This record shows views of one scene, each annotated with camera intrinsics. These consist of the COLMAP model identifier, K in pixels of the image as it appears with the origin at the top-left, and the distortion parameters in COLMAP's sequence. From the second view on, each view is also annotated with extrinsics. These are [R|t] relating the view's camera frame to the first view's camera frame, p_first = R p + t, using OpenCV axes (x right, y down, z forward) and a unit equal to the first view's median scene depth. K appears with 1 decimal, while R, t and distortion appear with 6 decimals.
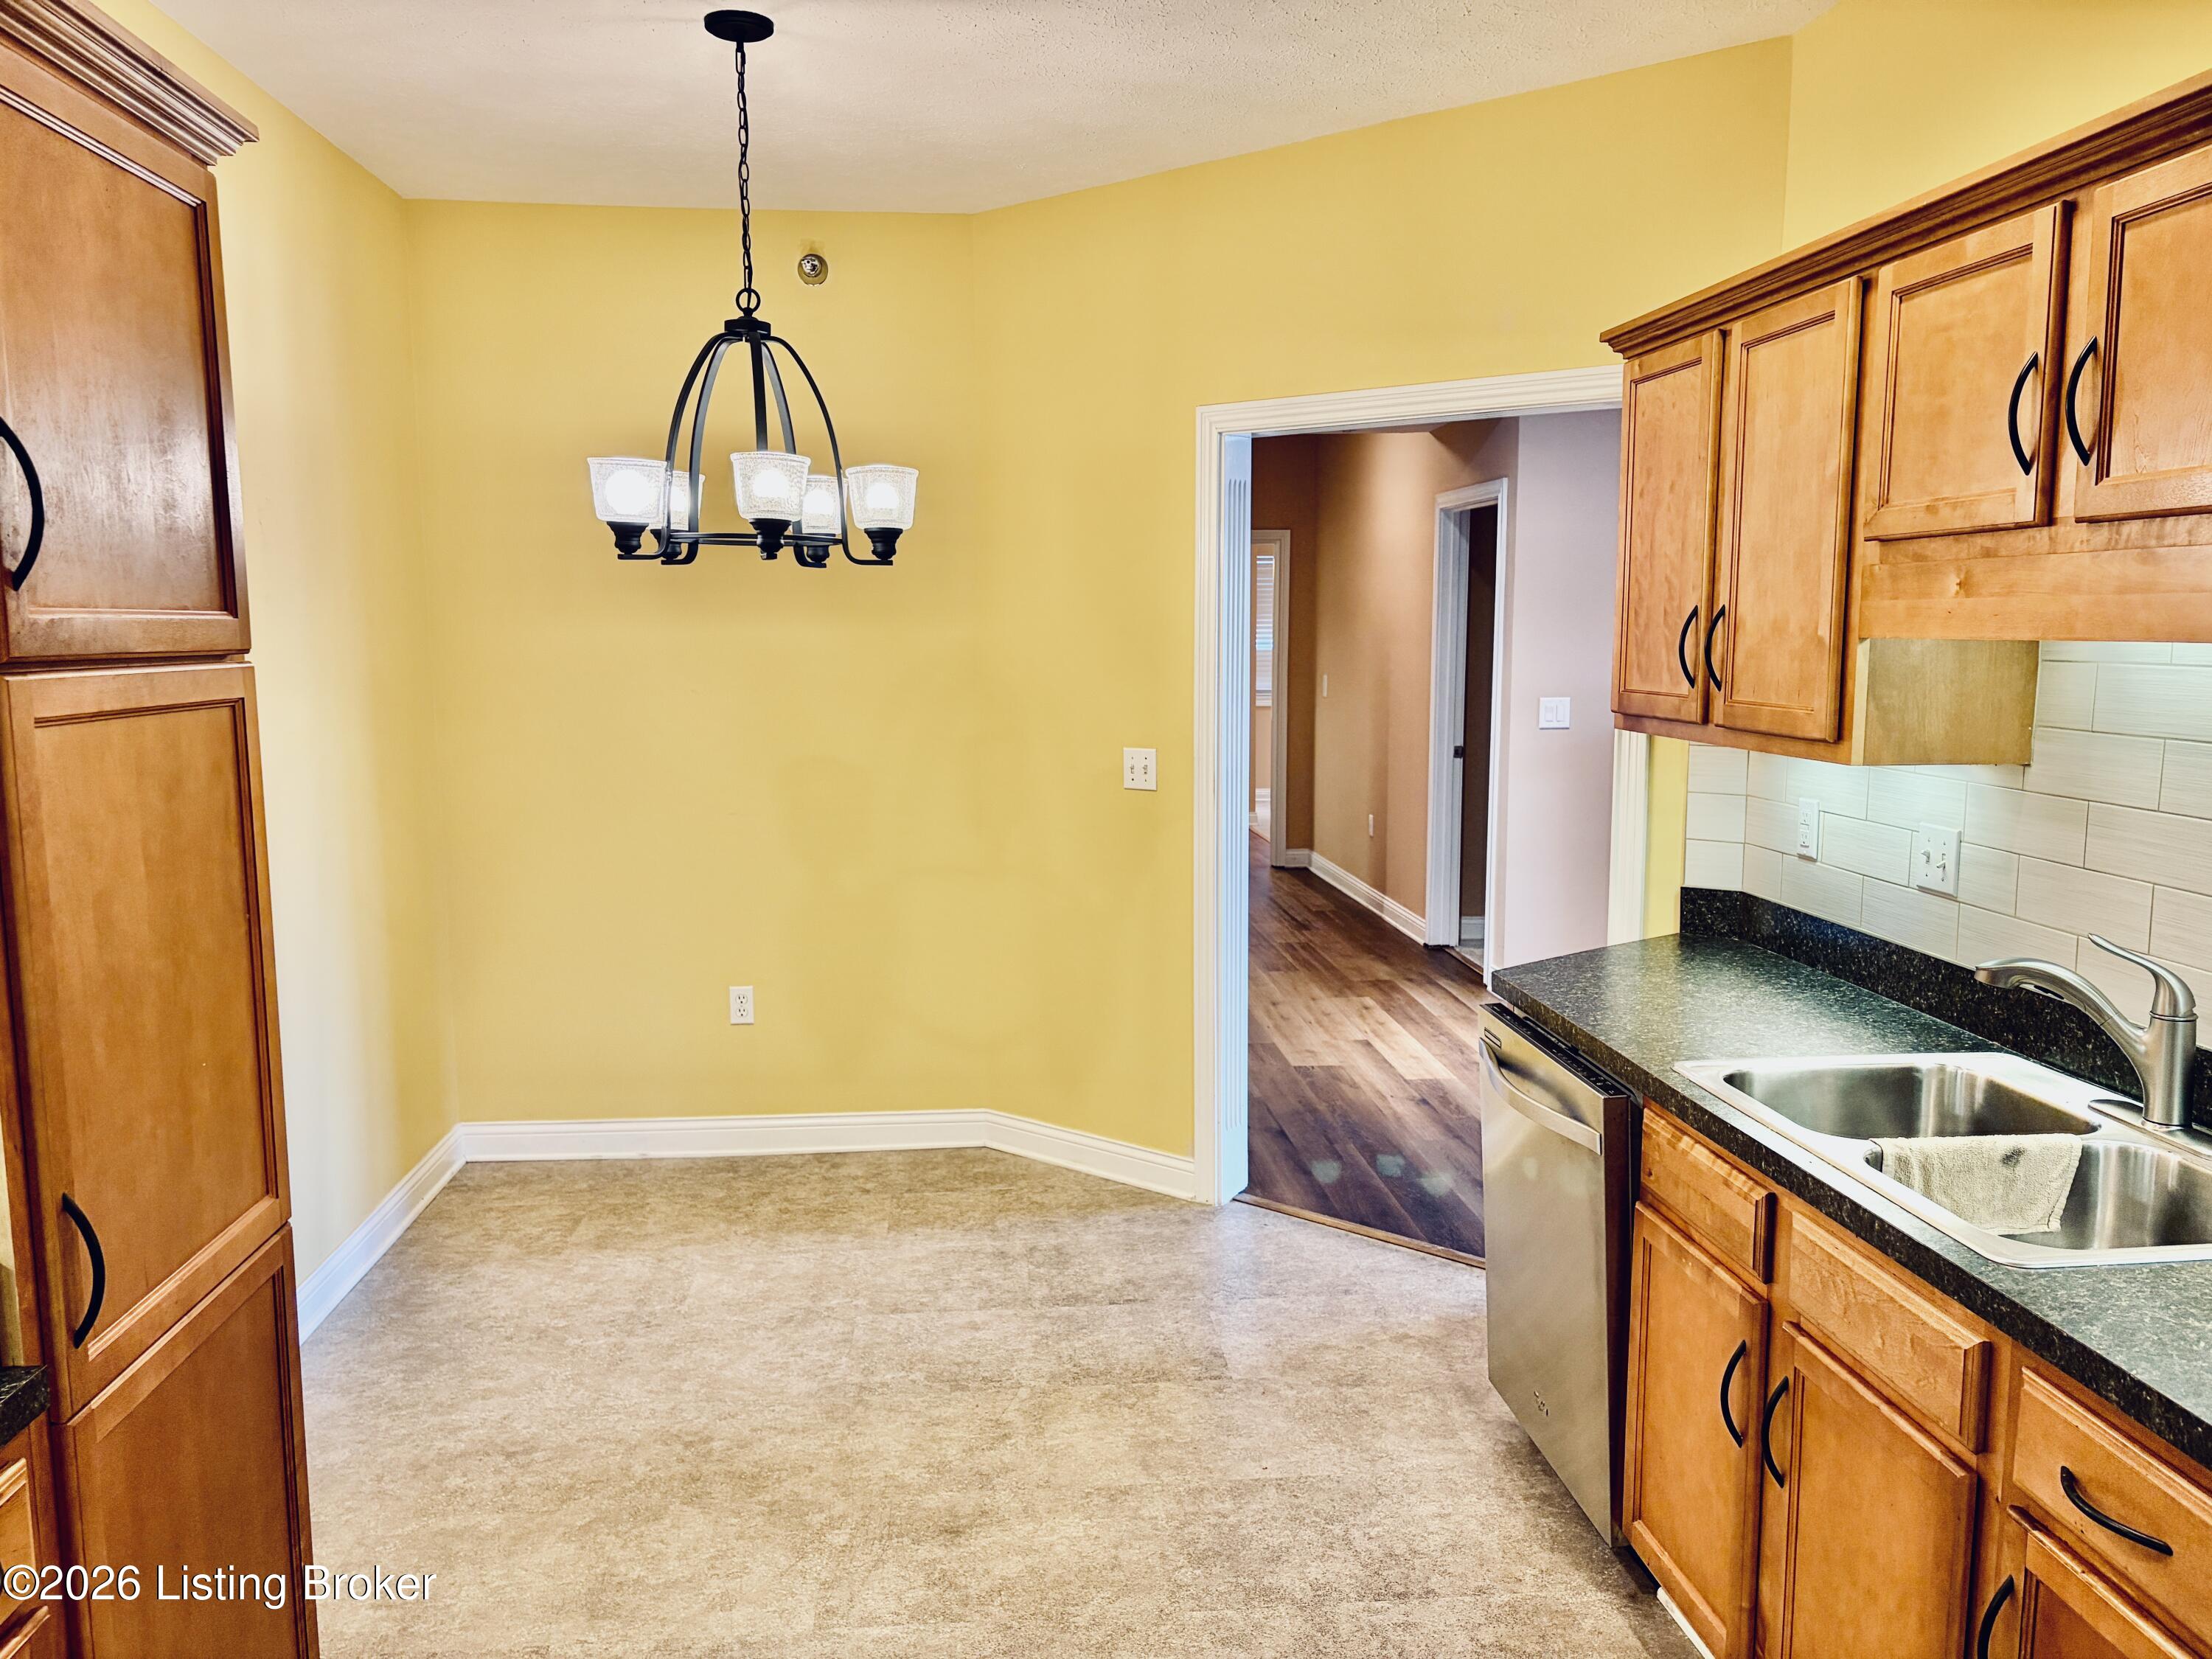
lens RADIAL K [[1687.2, 0, 1099.5], [0, 1687.2, 845.7], [0, 0, 1]] dist [0.029464, -0.002478]
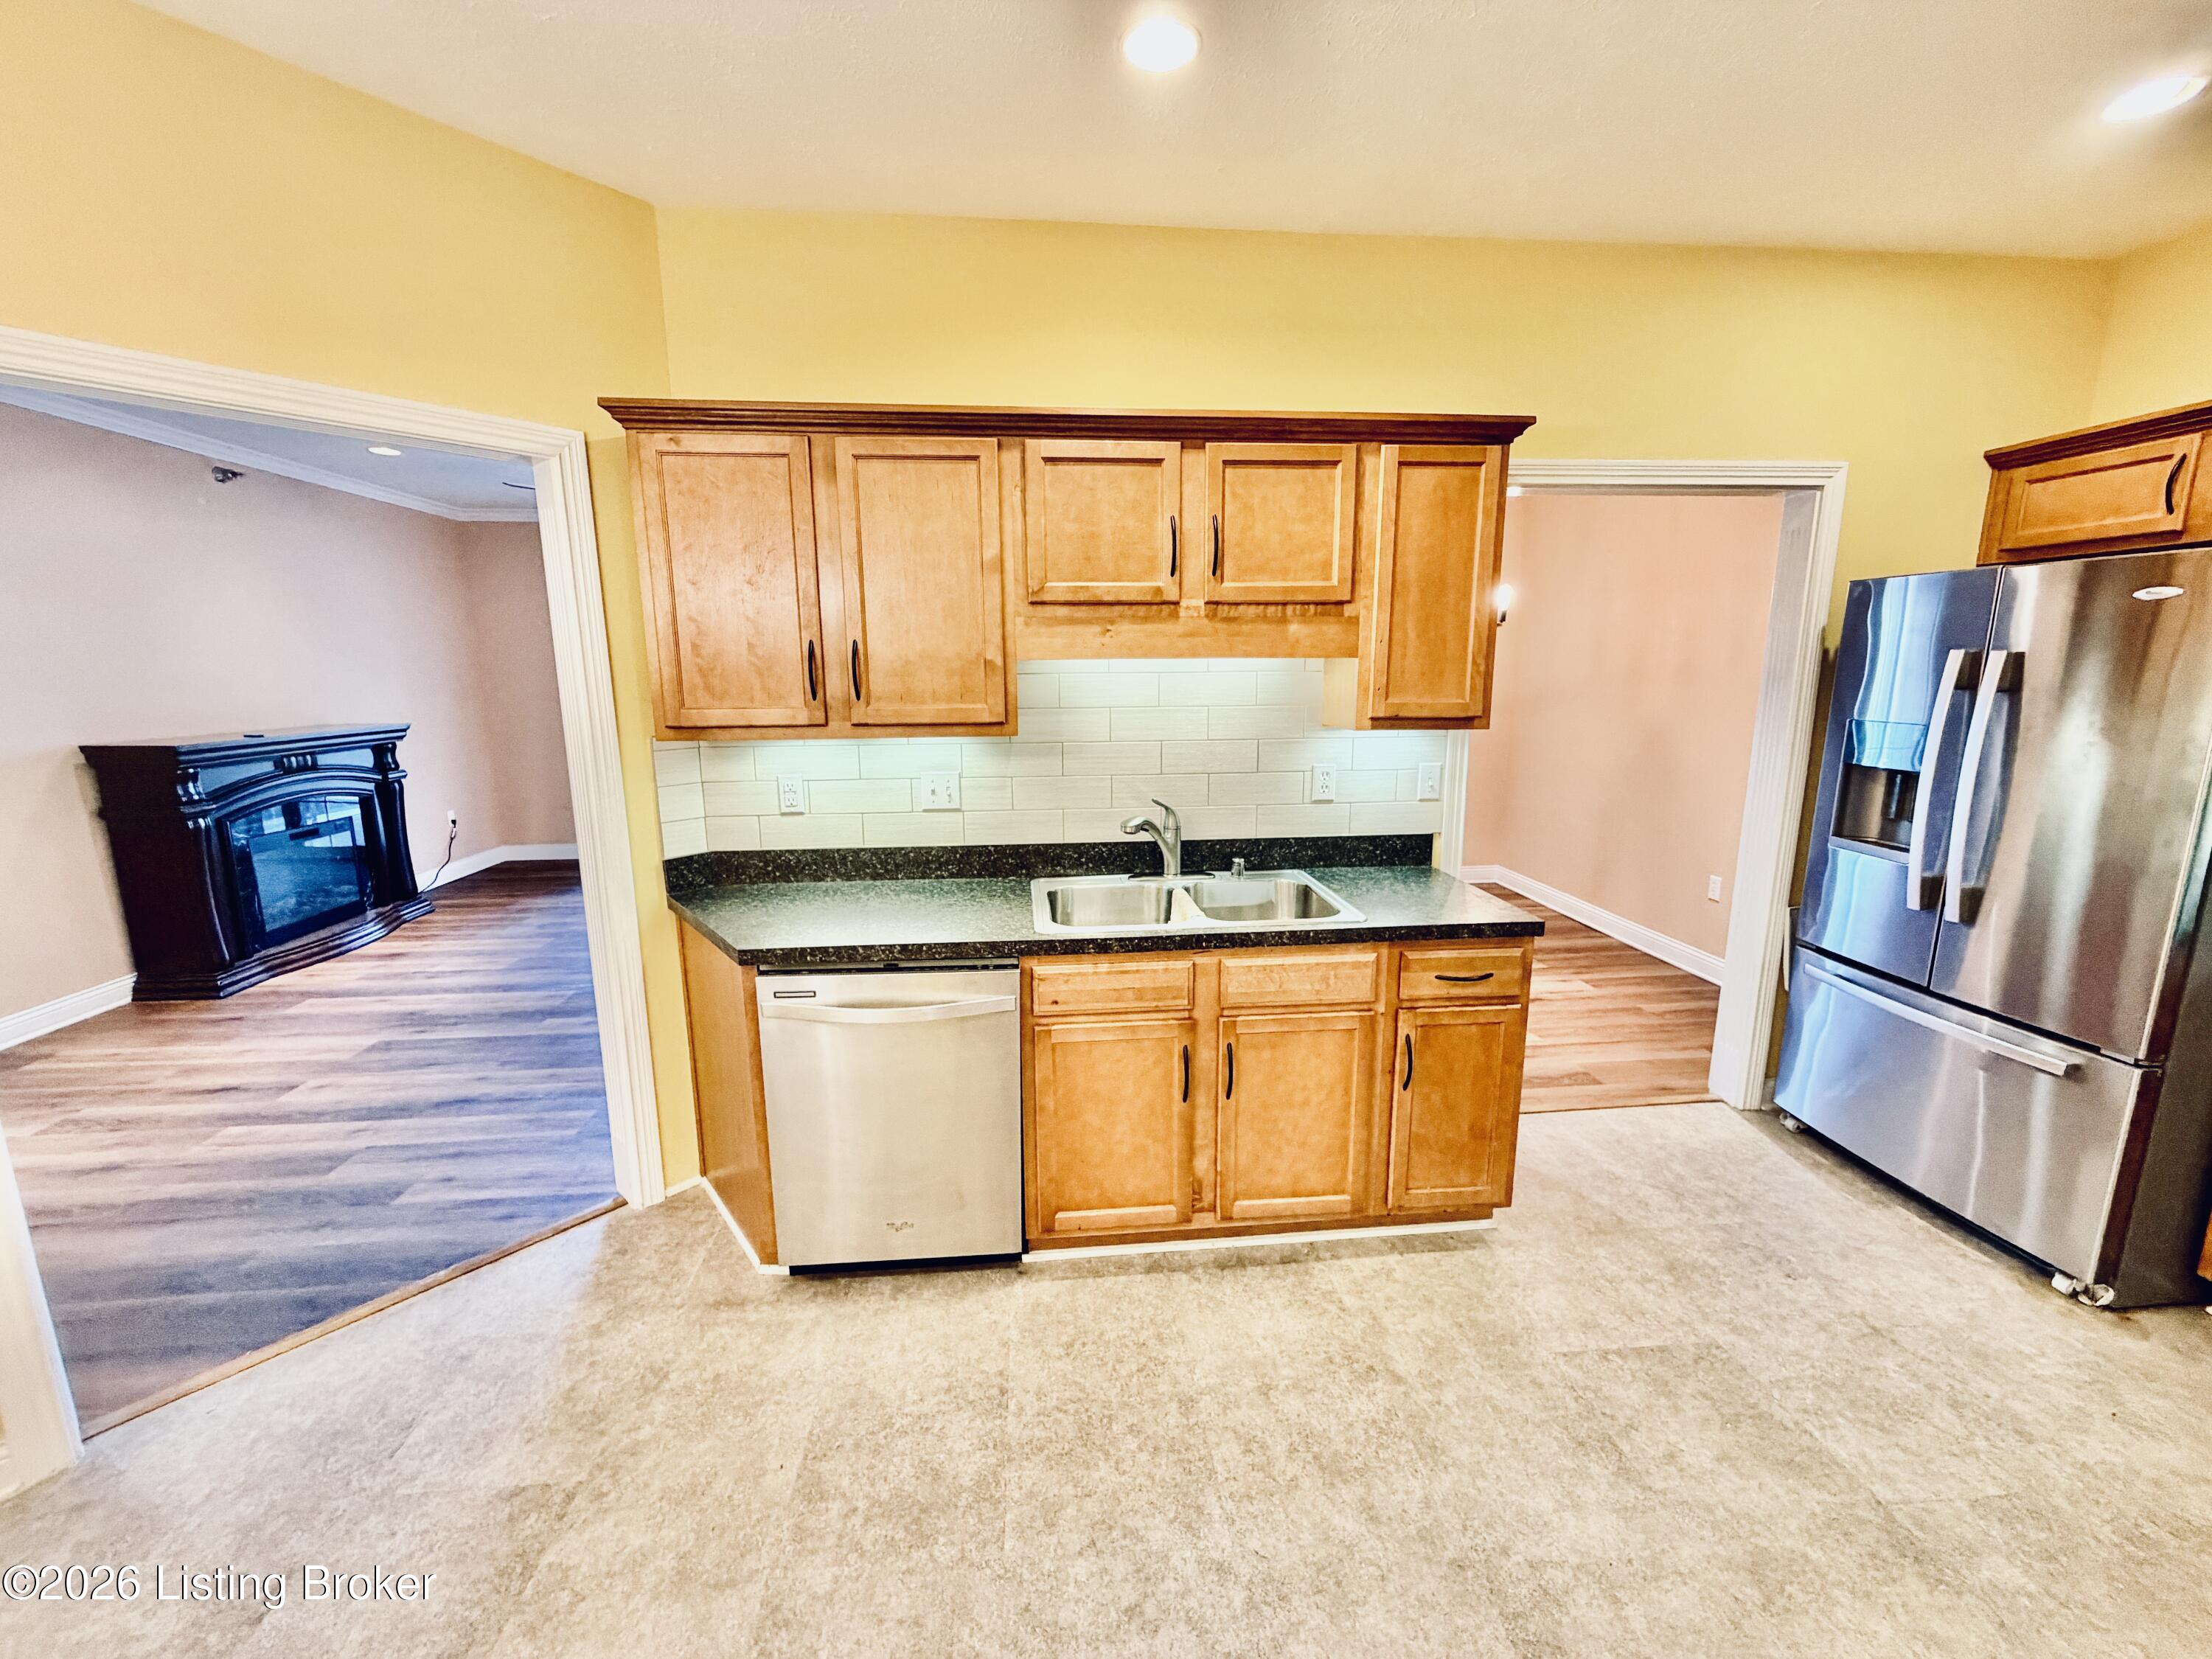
lens RADIAL K [[884.3, 0, 1101.1], [0, 884.3, 828.8], [0, 0, 1]] dist [0.001792, -0.000149]
pose [[0.002162, -0.177215, 0.984170, -0.326346], [0.140470, 0.974468, 0.175159, -0.072605], [-0.990083, 0.137868, 0.027001, 0.655660]]
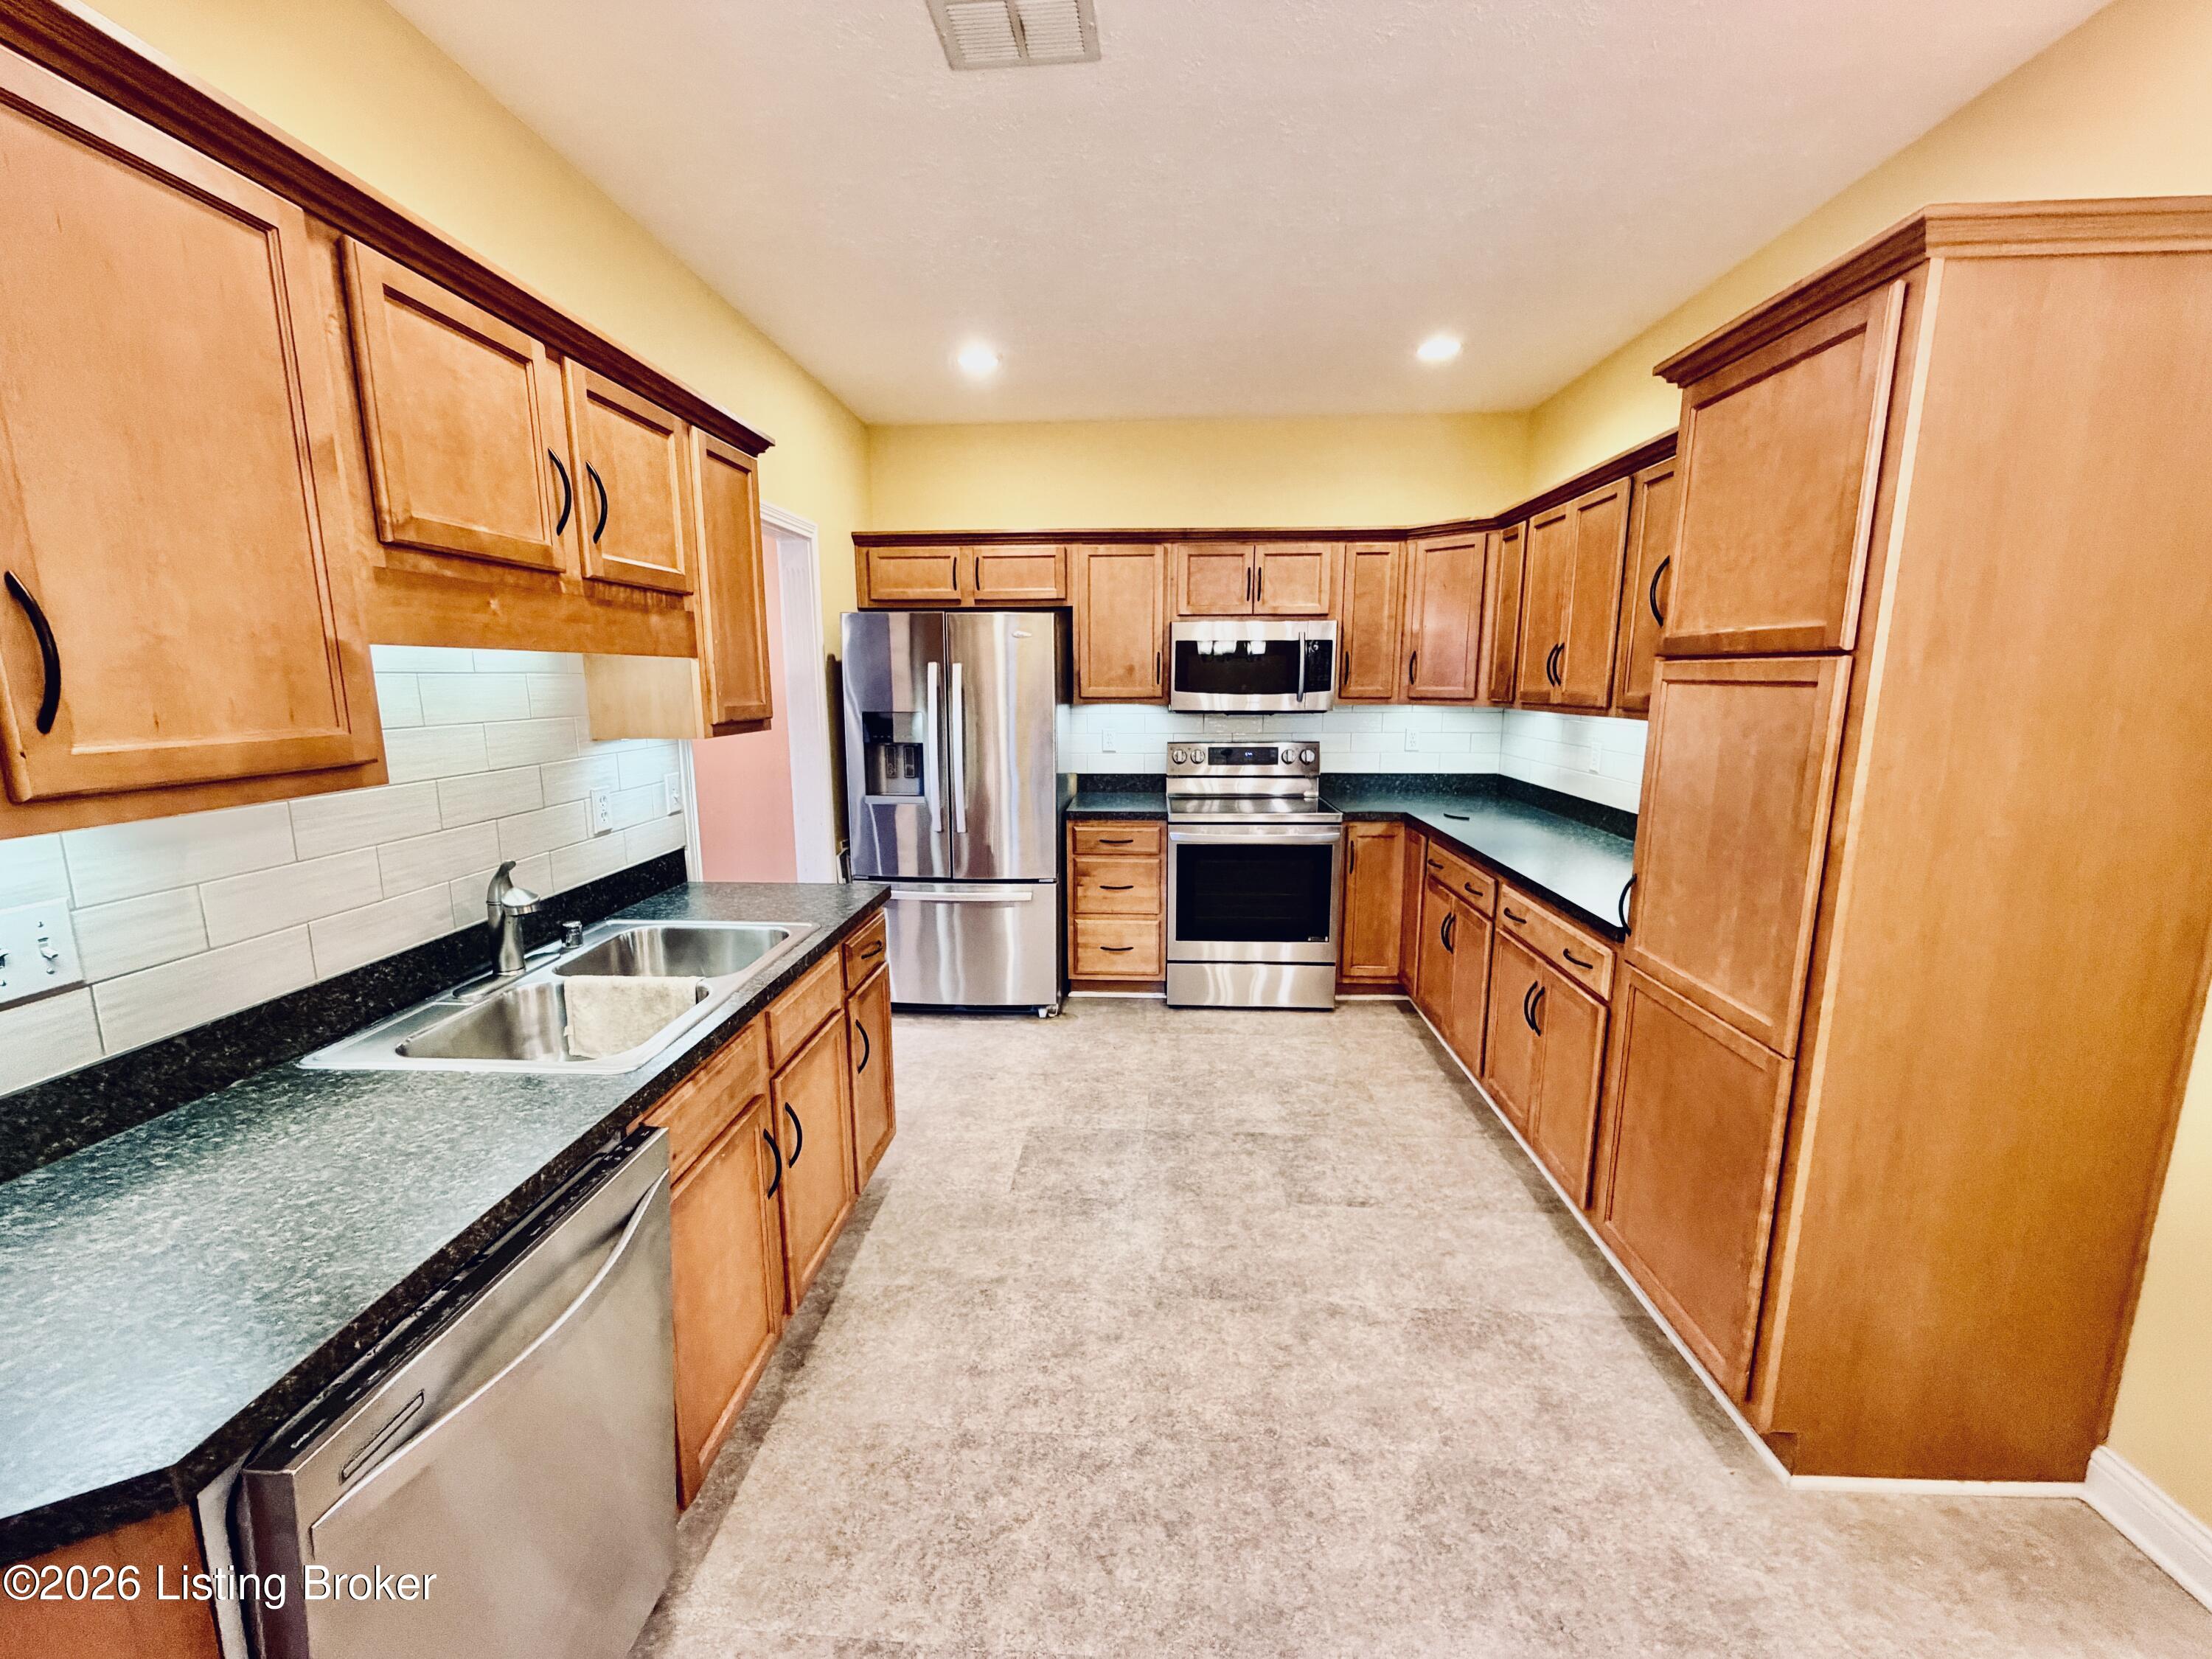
lens RADIAL K [[884.3, 0, 1101.1], [0, 884.3, 828.8], [0, 0, 1]] dist [0.001792, -0.000149]
pose [[-0.989141, -0.019368, 0.145686, -0.011393], [0.025273, 0.954095, 0.298435, -0.115048], [-0.144778, 0.298877, -0.943245, 1.019986]]
